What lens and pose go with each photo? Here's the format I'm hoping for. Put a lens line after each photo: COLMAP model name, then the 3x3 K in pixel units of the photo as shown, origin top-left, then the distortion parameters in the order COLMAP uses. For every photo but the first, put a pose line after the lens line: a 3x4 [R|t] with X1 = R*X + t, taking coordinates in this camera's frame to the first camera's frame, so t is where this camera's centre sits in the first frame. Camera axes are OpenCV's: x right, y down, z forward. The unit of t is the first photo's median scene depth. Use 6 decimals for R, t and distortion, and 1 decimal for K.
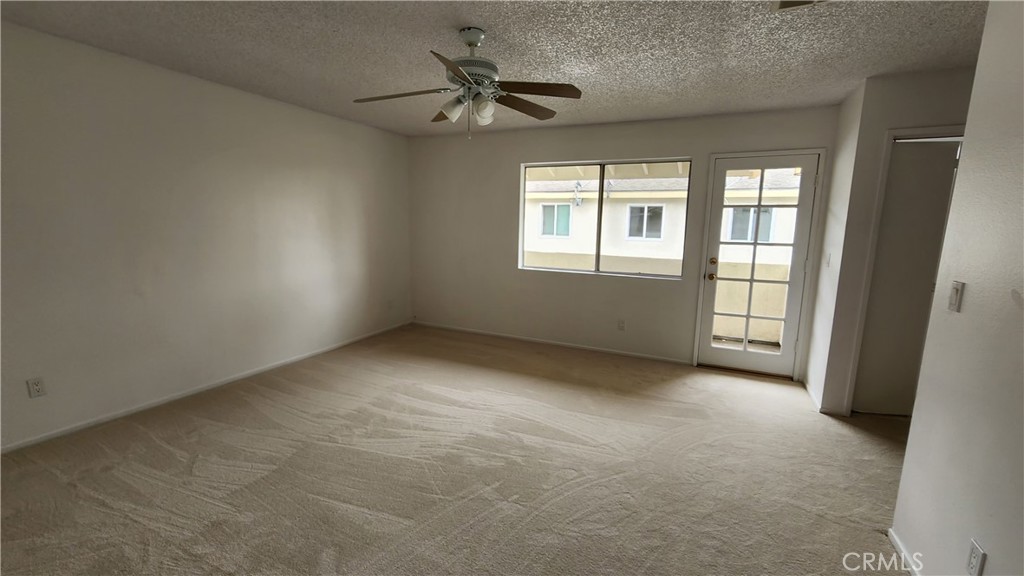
lens RADIAL K [[420.5, 0, 514.2], [0, 420.5, 288.9], [0, 0, 1]] dist [-0.000990, 0.000387]
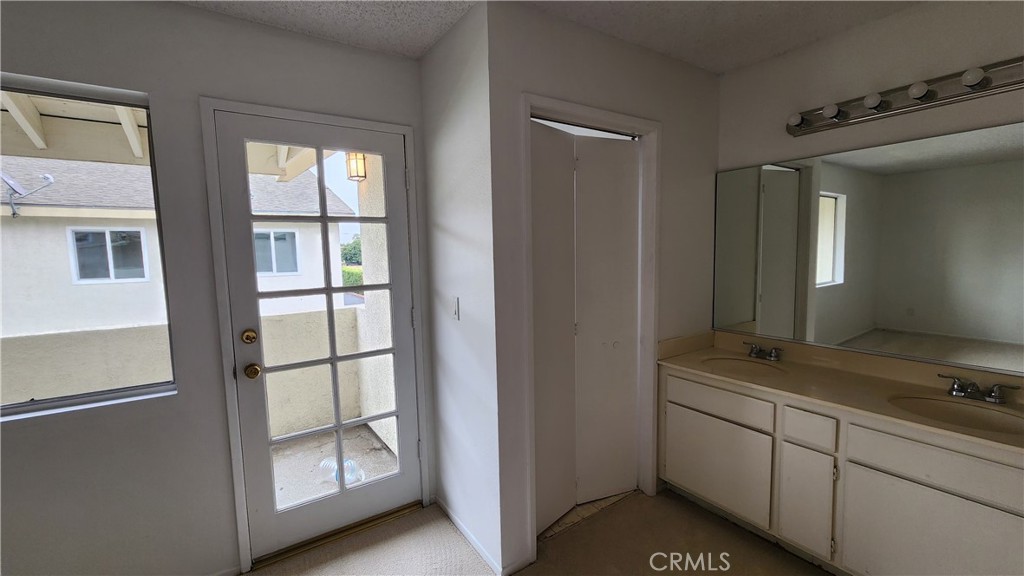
lens RADIAL K [[420.5, 0, 515.2], [0, 420.5, 287.6], [0, 0, 1]] dist [-0.000990, 0.000387]
pose [[0.502242, -0.107132, 0.858065, 0.216541], [0.165042, 0.985931, 0.026494, -0.076988], [-0.848831, 0.128310, 0.512857, 0.479431]]
